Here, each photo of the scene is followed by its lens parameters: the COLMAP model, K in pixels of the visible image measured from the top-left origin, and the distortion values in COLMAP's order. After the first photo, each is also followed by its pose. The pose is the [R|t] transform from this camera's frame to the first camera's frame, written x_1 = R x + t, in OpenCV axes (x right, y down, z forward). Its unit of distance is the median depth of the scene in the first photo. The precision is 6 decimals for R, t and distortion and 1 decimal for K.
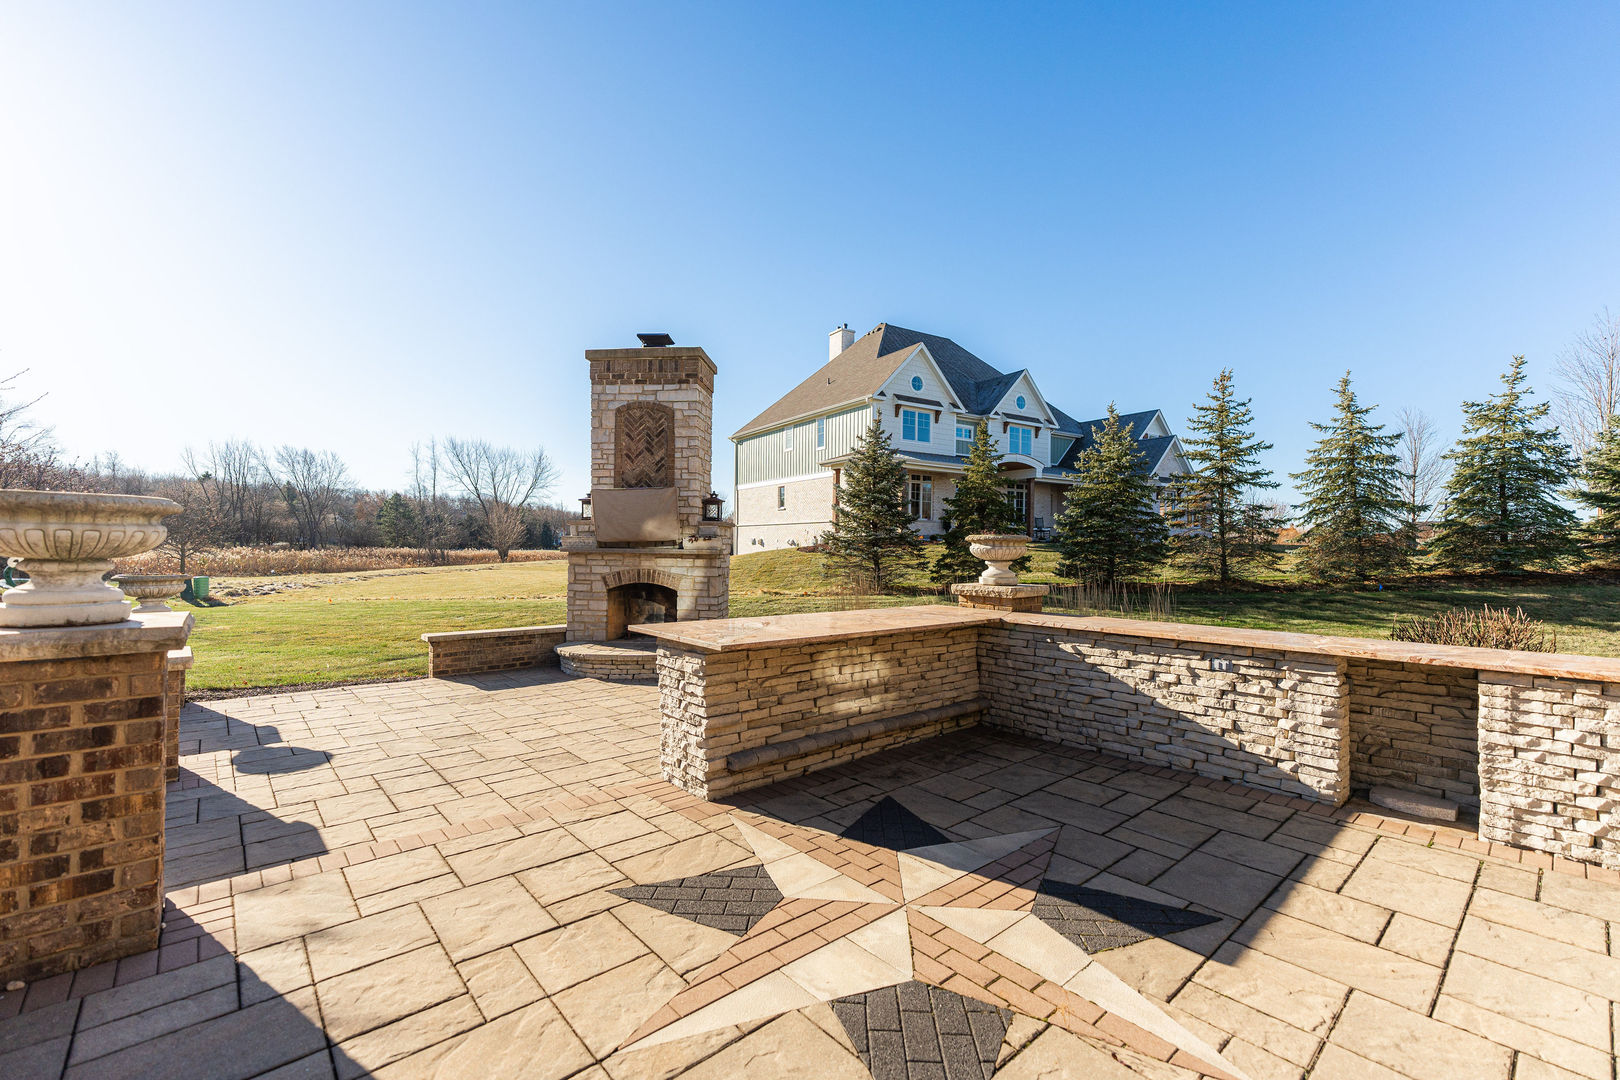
lens RADIAL K [[676.3, 0, 805.2], [0, 676.3, 547.1], [0, 0, 1]] dist [0.002606, -0.000344]
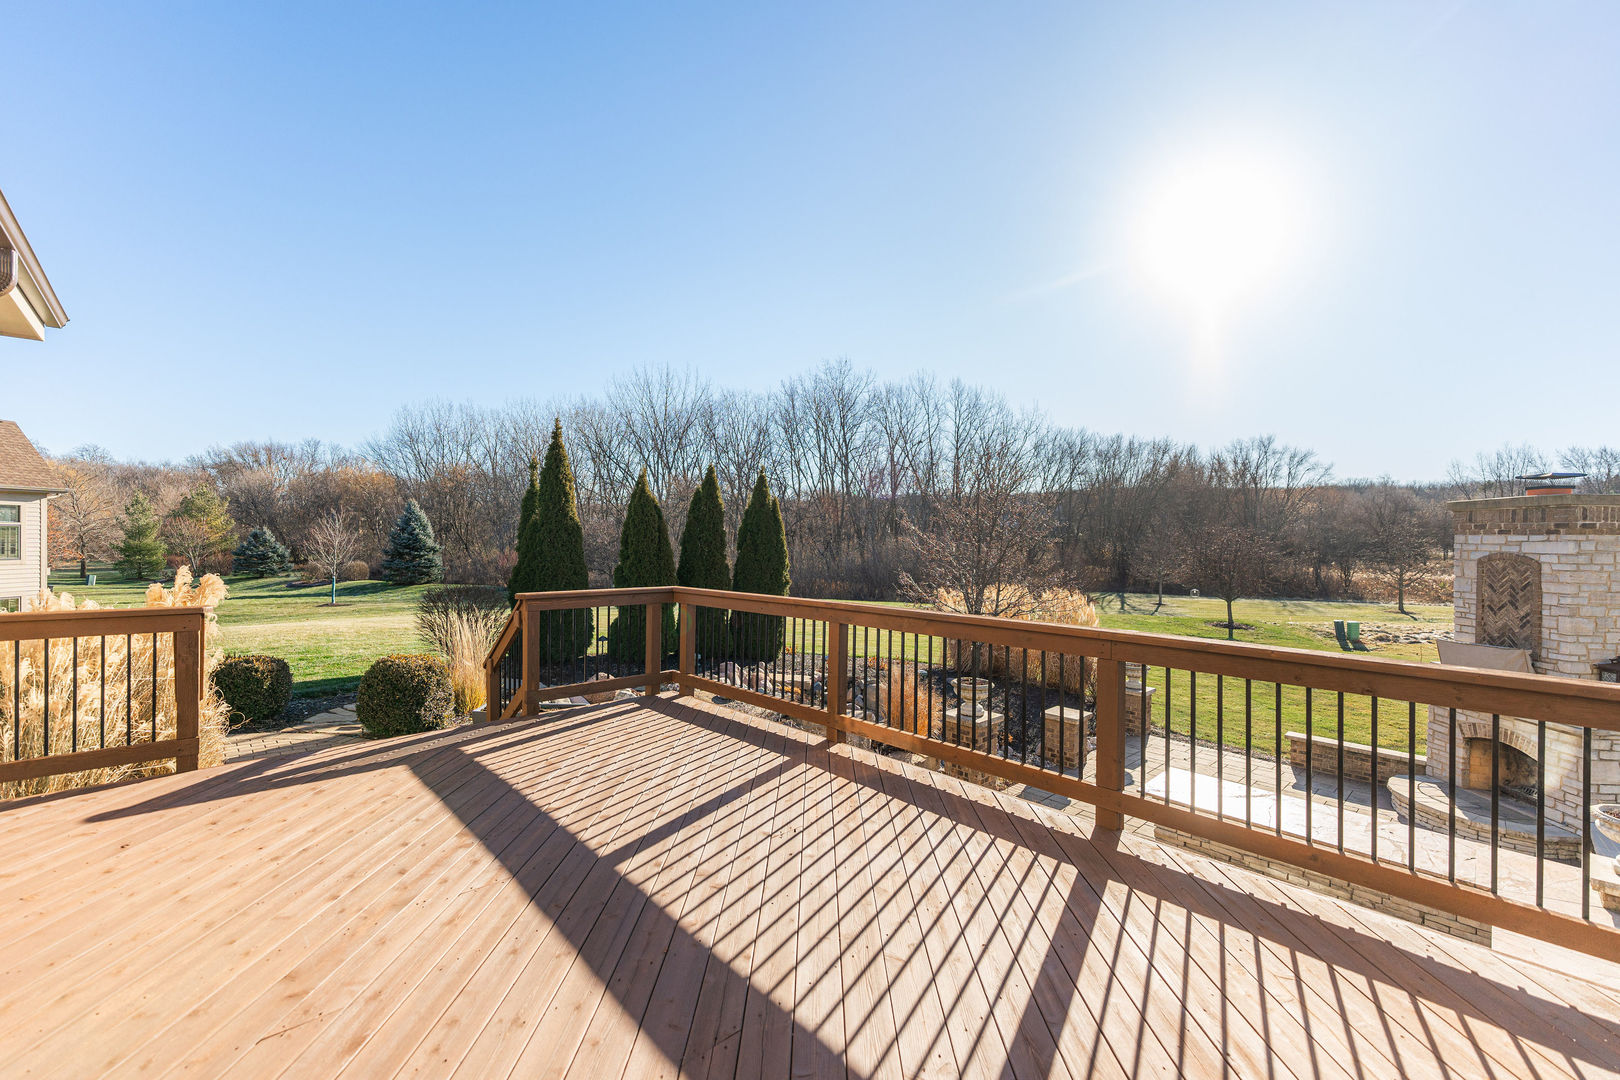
lens RADIAL K [[671.1, 0, 785.1], [0, 671.1, 539.8], [0, 0, 1]] dist [0.001835, 0.000374]
pose [[0.015864, -0.002679, -0.999871, 0.701214], [-0.011375, 0.999931, -0.002859, -0.219499], [0.999809, 0.011419, 0.015833, -0.040017]]
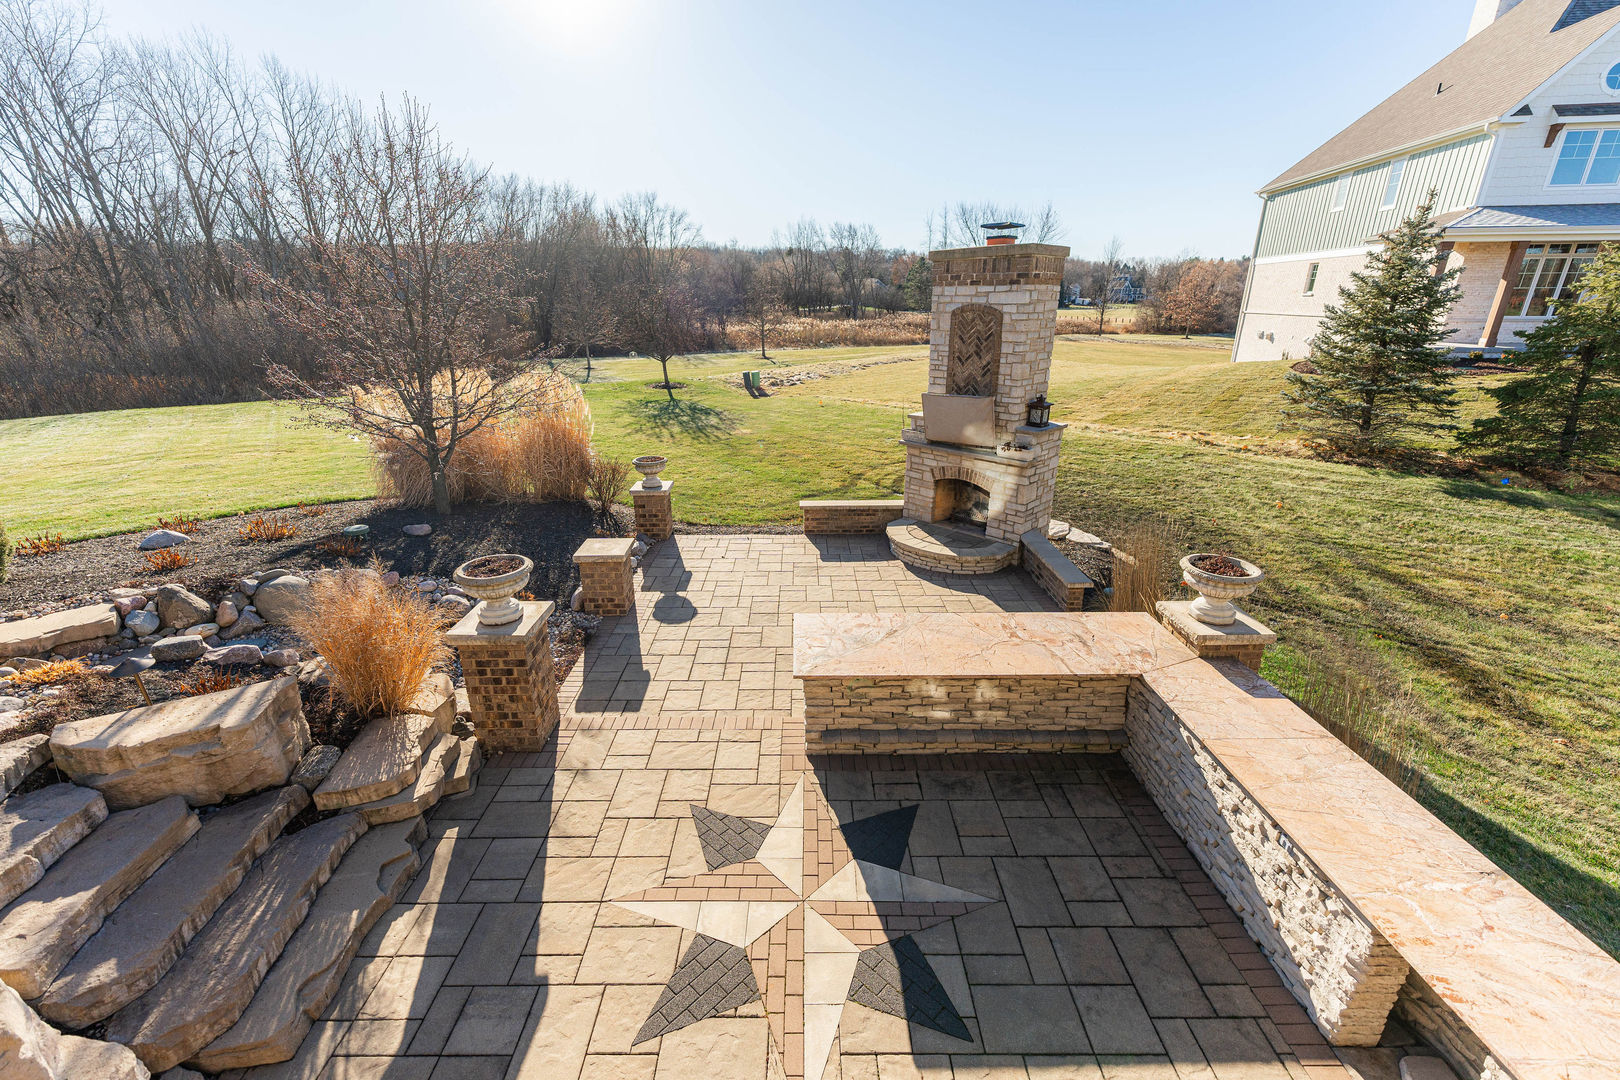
lens RADIAL K [[670.9, 0, 805.1], [0, 670.9, 542.5], [0, 0, 1]] dist [0.003020, -0.000192]
pose [[0.755242, 0.210355, -0.620774, 0.265143], [0.014180, 0.941636, 0.336333, -0.220714], [0.655293, -0.262815, 0.708180, 0.030452]]
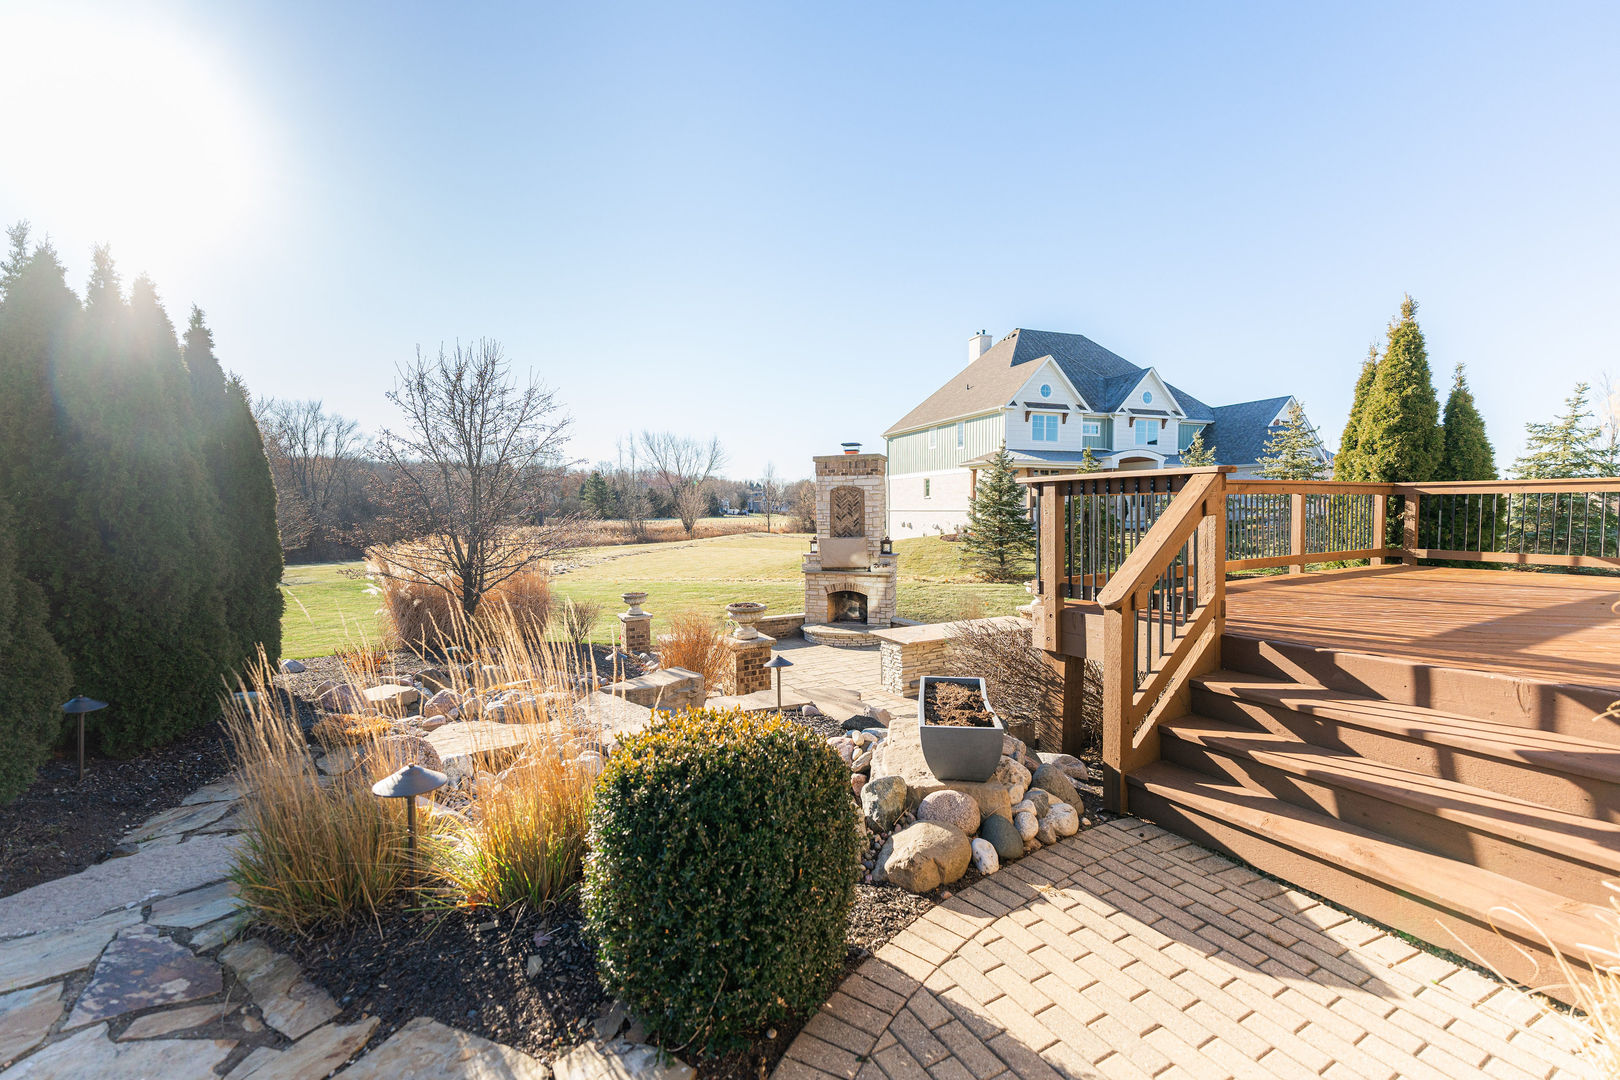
lens RADIAL K [[653.8, 0, 805.3], [0, 653.8, 543.2], [0, 0, 1]] dist [0.002056, -0.000203]
pose [[0.976078, -0.005766, -0.217345, 0.019460], [0.017319, 0.998534, 0.051288, -0.156220], [0.216731, -0.053826, 0.974746, -0.651176]]
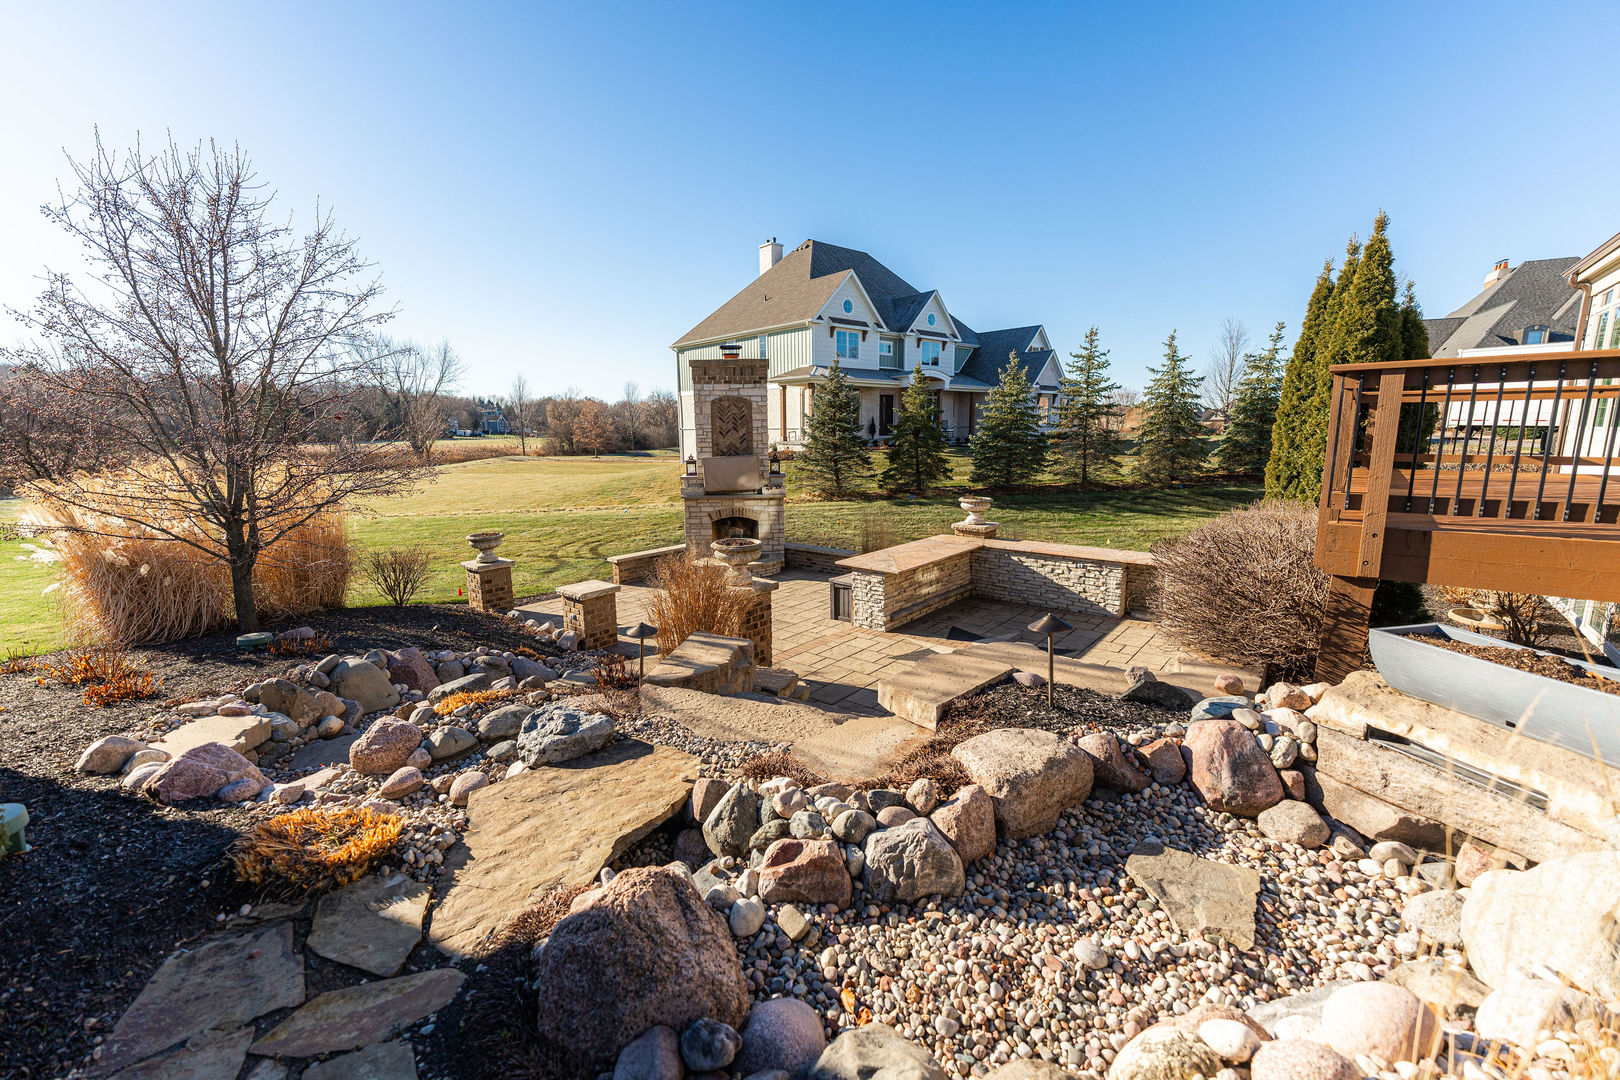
lens RADIAL K [[653.8, 0, 805.3], [0, 653.8, 543.2], [0, 0, 1]] dist [0.002056, -0.000203]
pose [[0.987830, -0.046457, 0.148437, -0.304900], [0.019636, 0.983965, 0.177280, -0.147930], [-0.154292, -0.172208, 0.972902, -0.482845]]
